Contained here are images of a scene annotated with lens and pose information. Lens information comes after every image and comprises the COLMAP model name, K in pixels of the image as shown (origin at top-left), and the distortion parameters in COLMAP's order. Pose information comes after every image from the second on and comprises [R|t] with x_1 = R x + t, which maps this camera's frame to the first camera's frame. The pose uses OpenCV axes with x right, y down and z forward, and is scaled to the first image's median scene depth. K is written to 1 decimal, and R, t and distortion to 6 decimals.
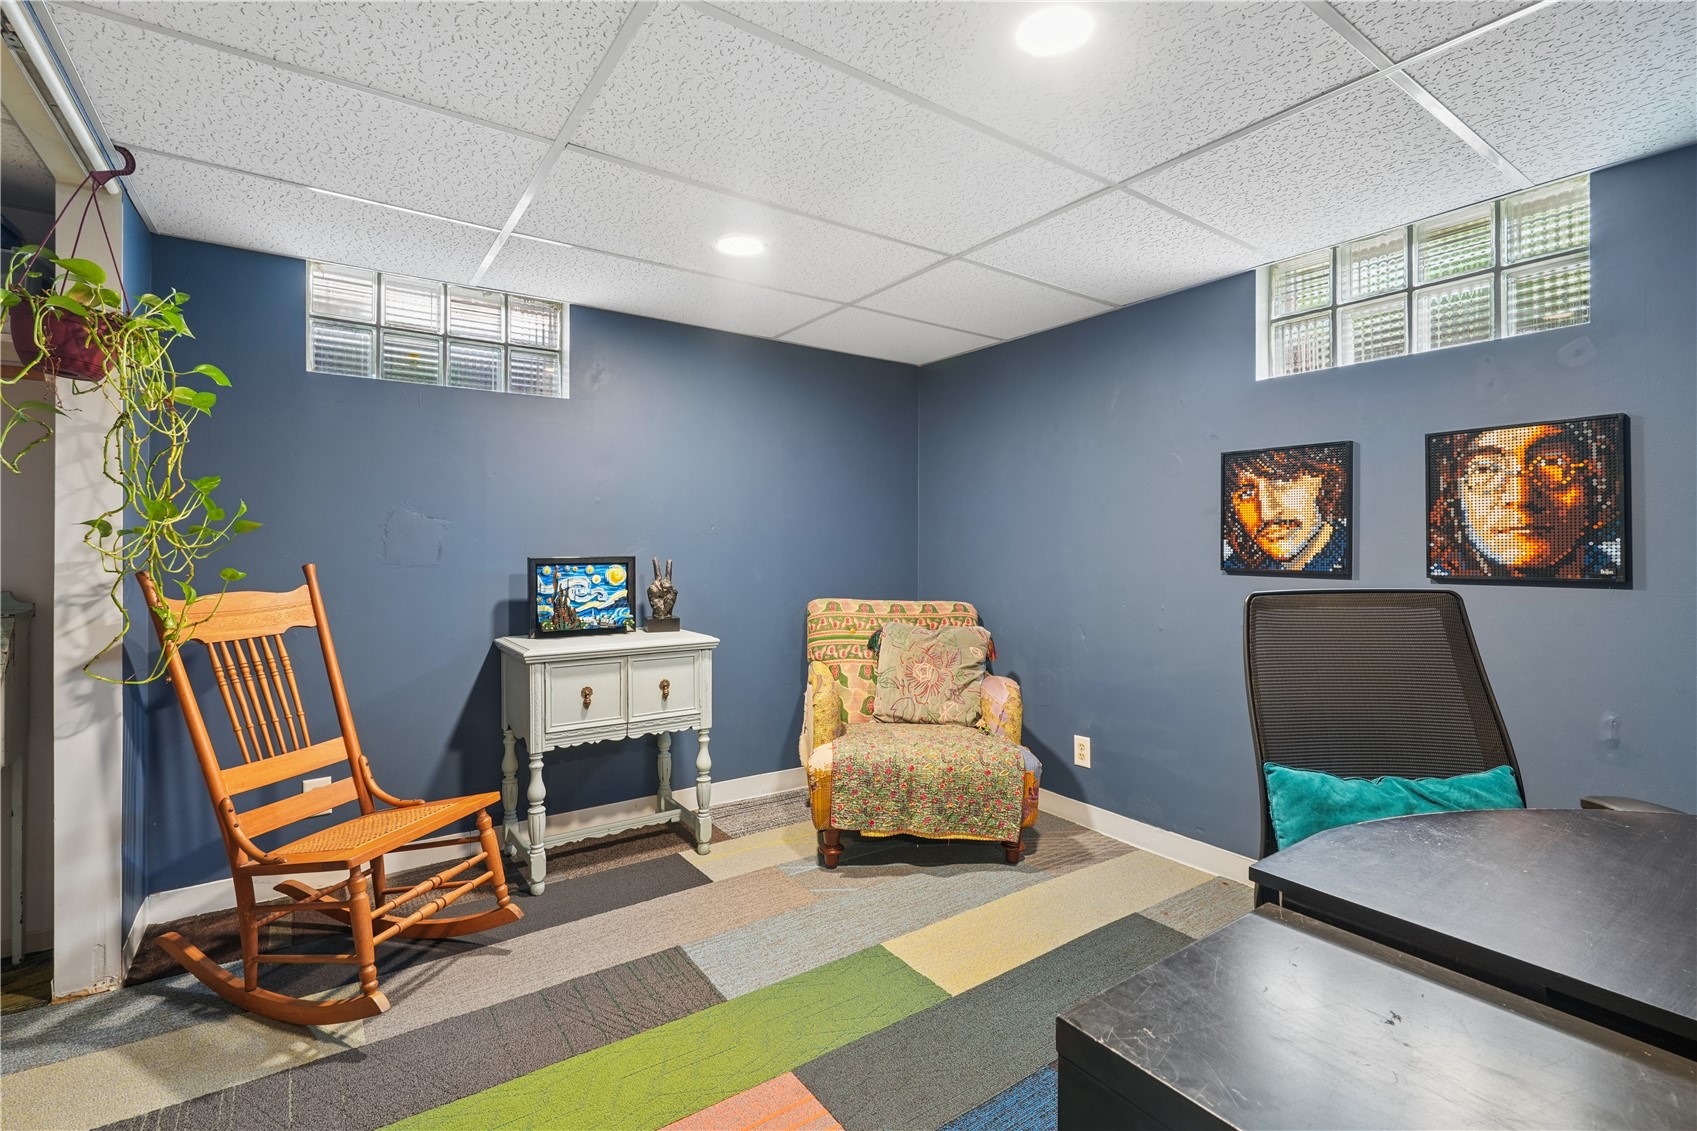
lens RADIAL K [[776.1, 0, 870.4], [0, 776.1, 539.7], [0, 0, 1]] dist [-0.002080, 0.000235]
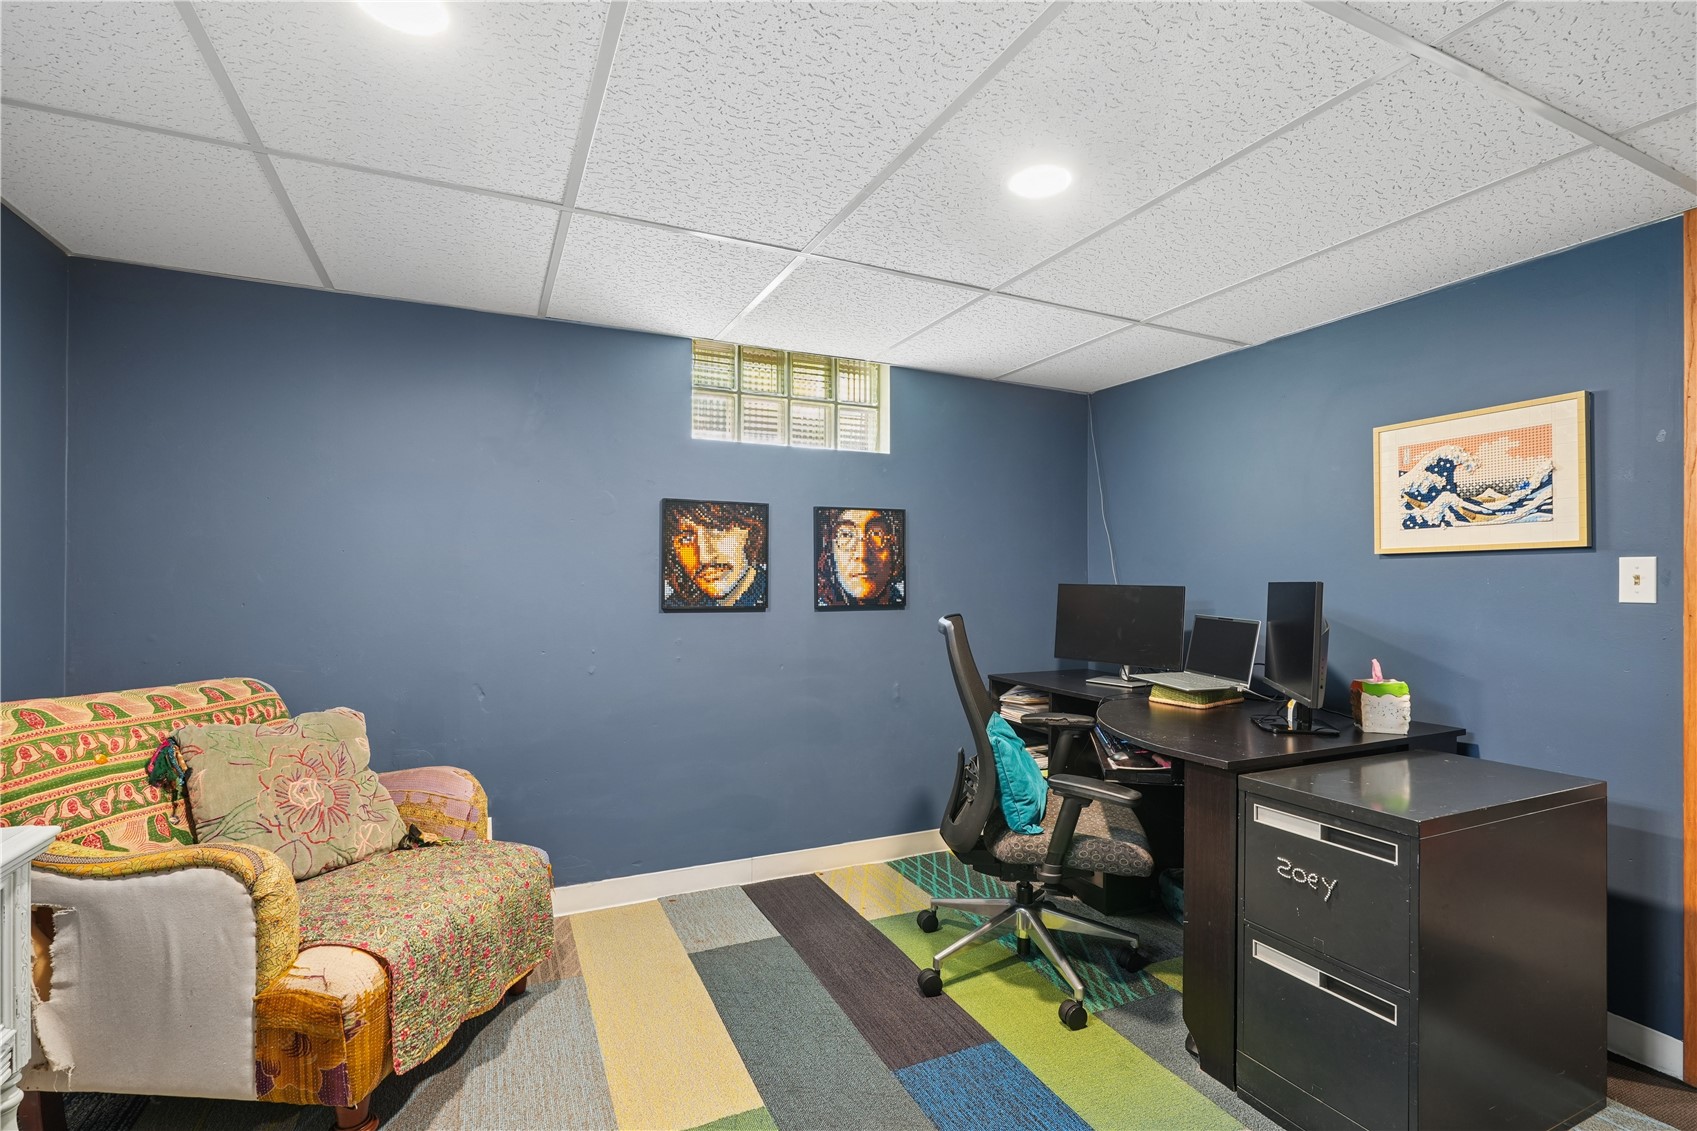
lens RADIAL K [[776.1, 0, 847.8], [0, 776.1, 573.2], [0, 0, 1]] dist [-0.002080, 0.000235]
pose [[0.194037, 0.008129, 0.980961, -0.588174], [-0.007891, 0.999946, -0.006725, -0.004719], [-0.980962, -0.006436, 0.194091, 0.593891]]
